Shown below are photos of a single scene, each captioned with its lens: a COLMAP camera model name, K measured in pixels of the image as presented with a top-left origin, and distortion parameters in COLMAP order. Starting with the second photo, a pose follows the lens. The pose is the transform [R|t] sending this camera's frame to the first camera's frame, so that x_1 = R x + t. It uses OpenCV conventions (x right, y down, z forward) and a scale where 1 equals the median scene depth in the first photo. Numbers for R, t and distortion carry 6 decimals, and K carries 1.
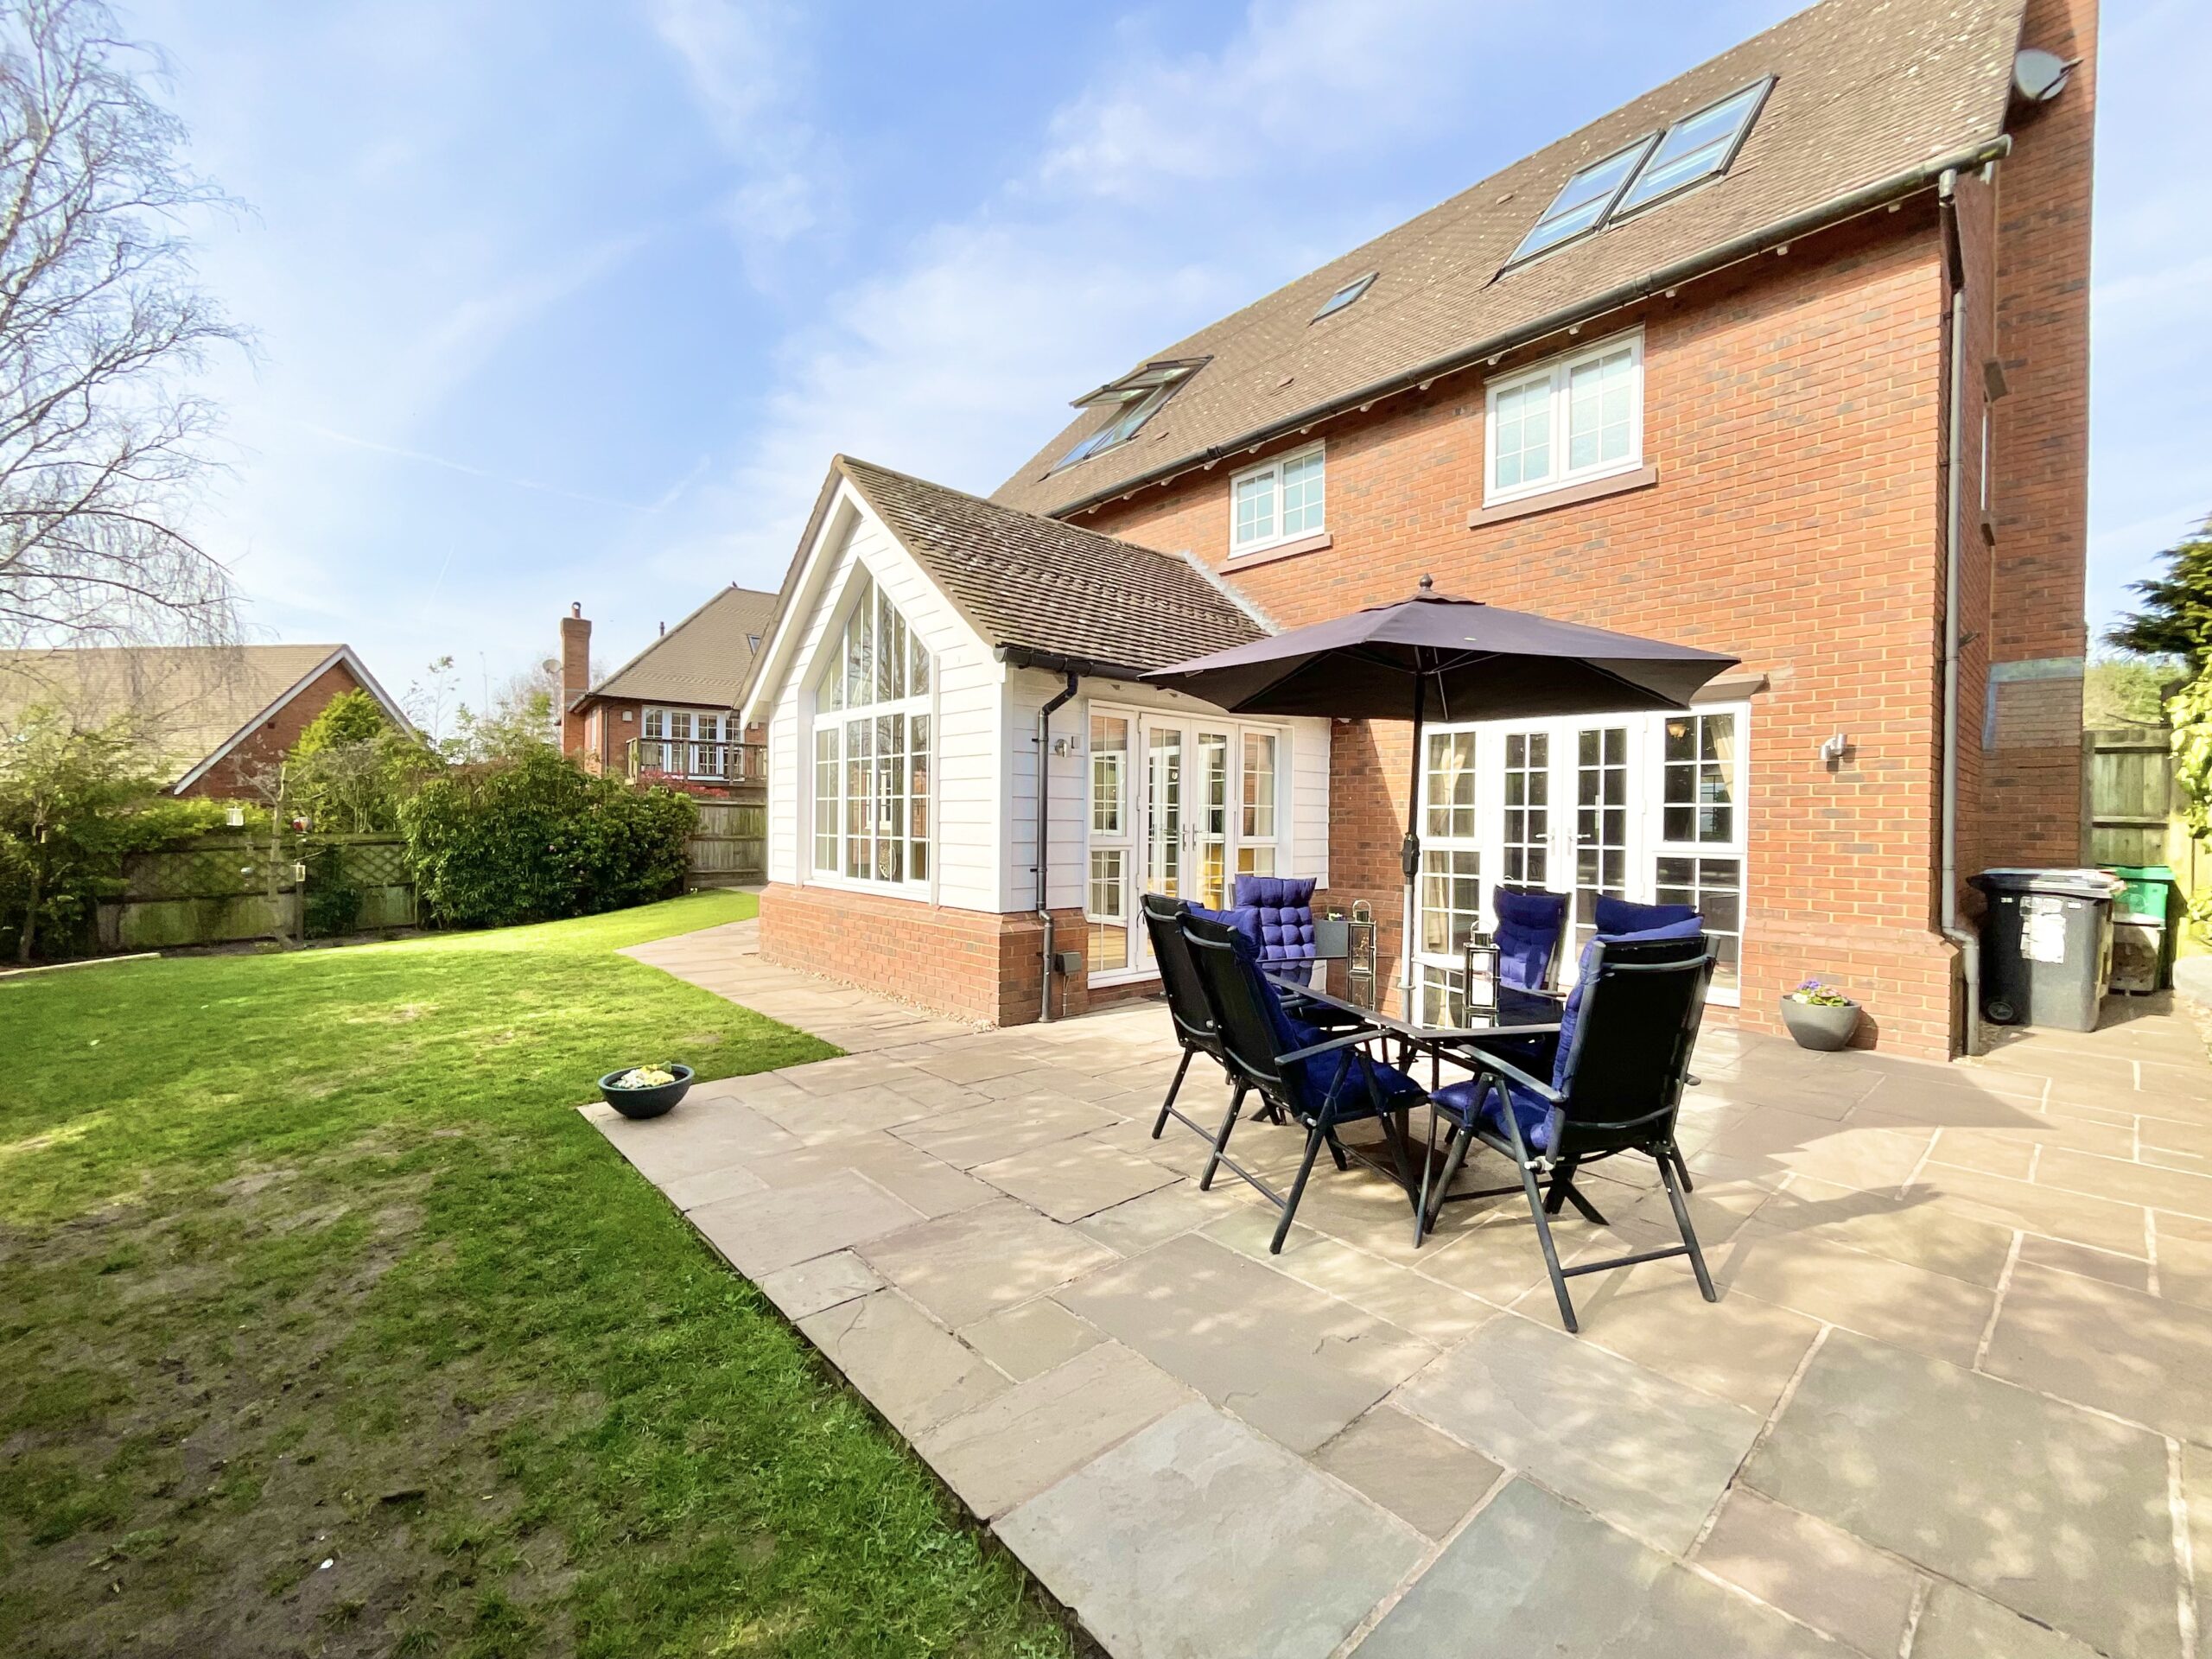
lens RADIAL K [[895.1, 0, 1082.4], [0, 895.1, 835.2], [0, 0, 1]] dist [-0.035263, -0.000260]
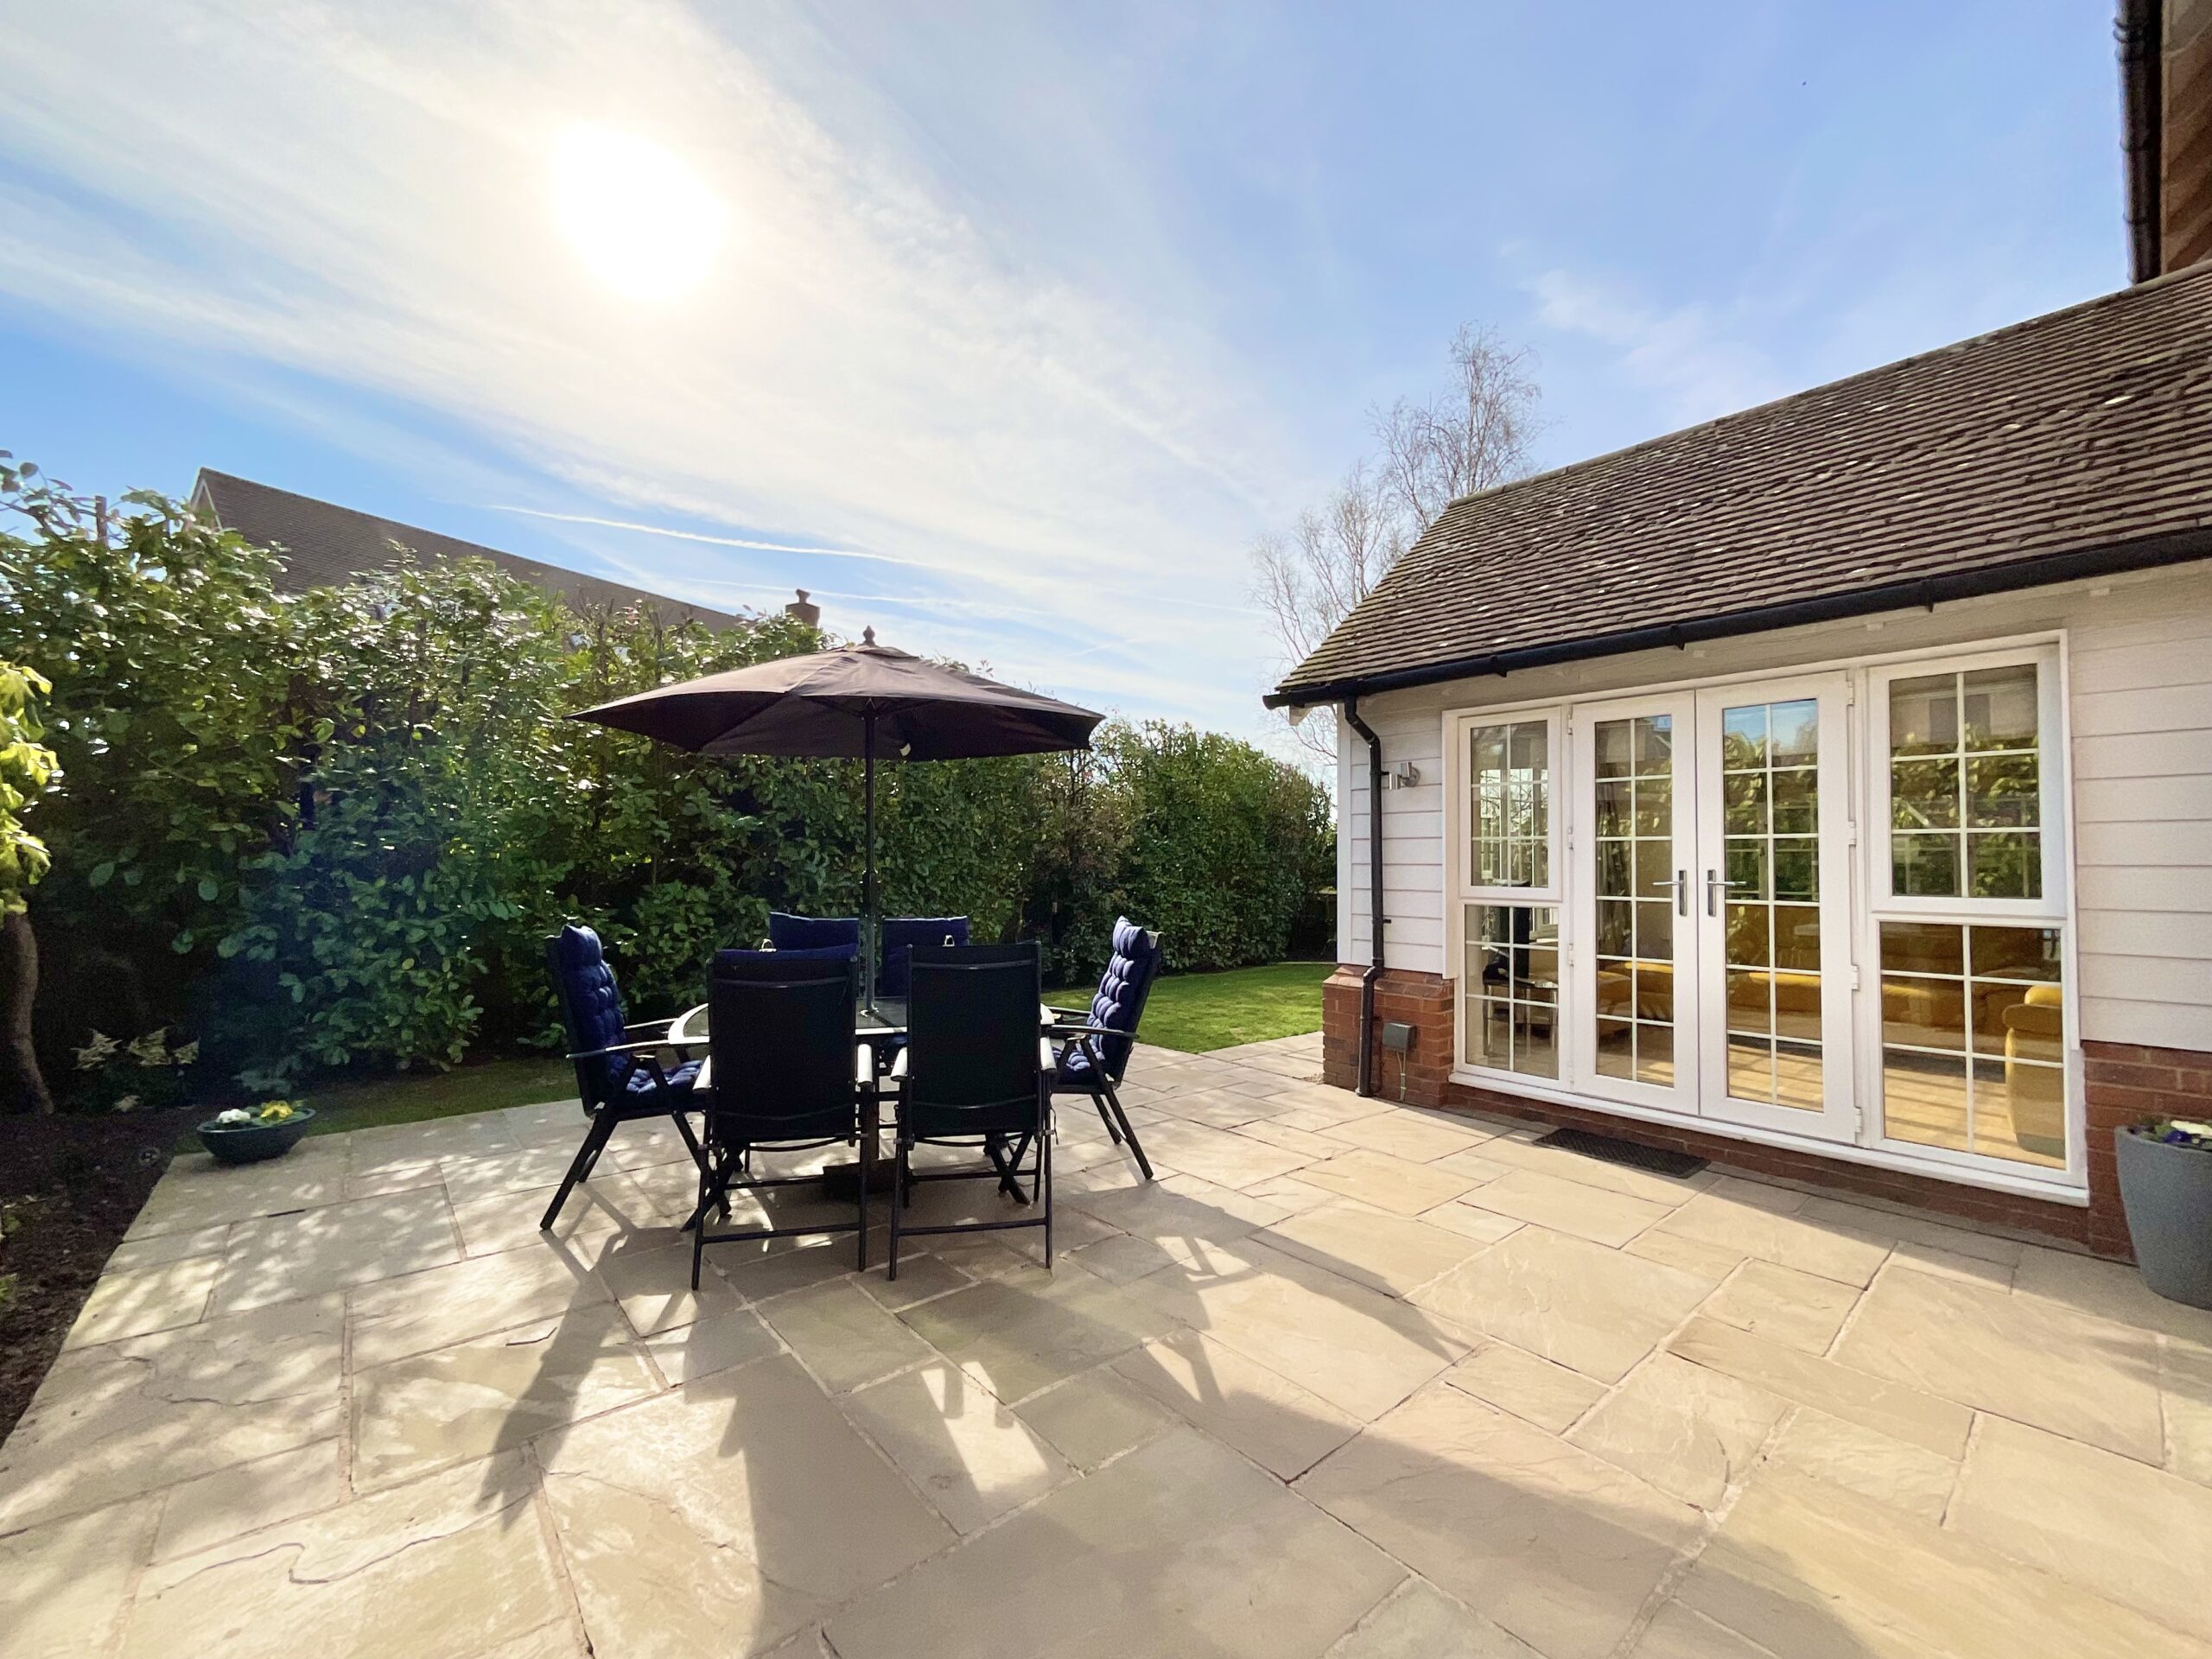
lens RADIAL K [[908.2, 0, 1088.1], [0, 908.2, 838.8], [0, 0, 1]] dist [-0.000125, -0.000084]
pose [[-0.010118, -0.030961, -0.999469, 1.465940], [-0.021992, 0.999286, -0.030733, -0.011963], [0.999707, 0.021670, -0.010792, 1.275394]]
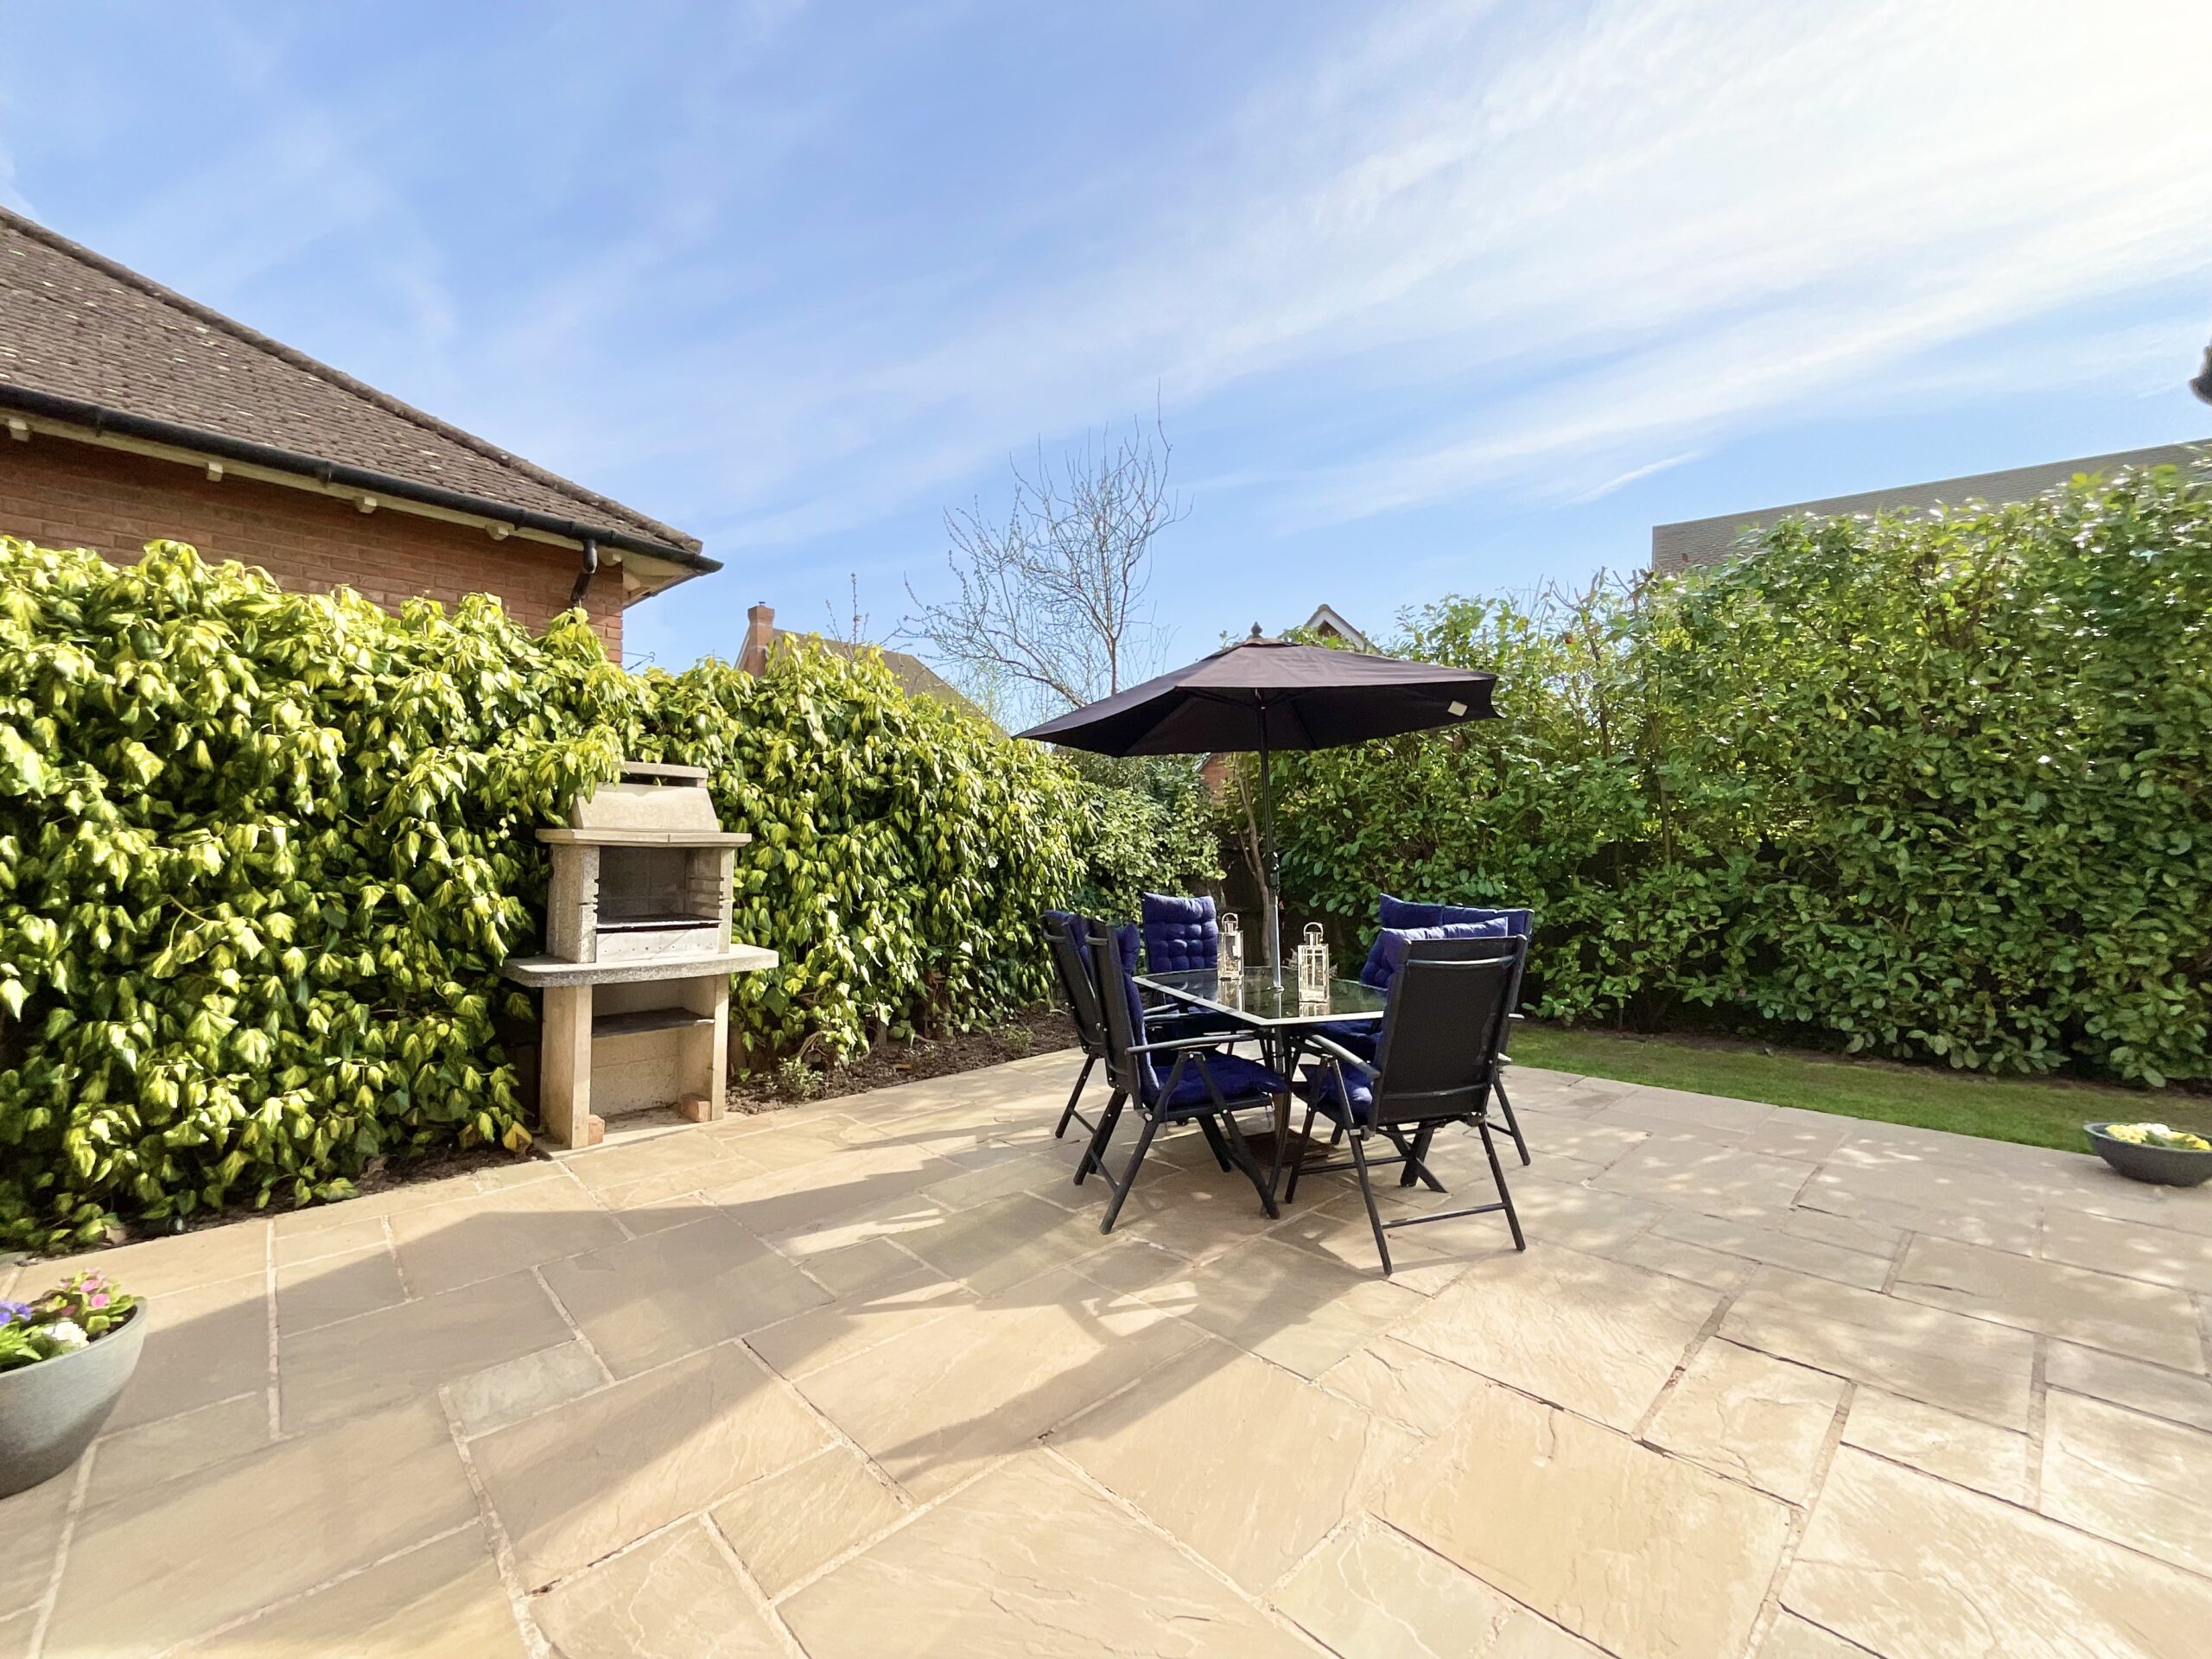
lens RADIAL K [[893.2, 0, 1107.8], [0, 893.2, 830.6], [0, 0, 1]] dist [-0.003739, -0.000229]
pose [[-0.998701, 0.012991, -0.049264, 0.627277], [0.013662, 0.999818, -0.013309, -0.016945], [0.049082, -0.013964, -0.998697, 2.124224]]
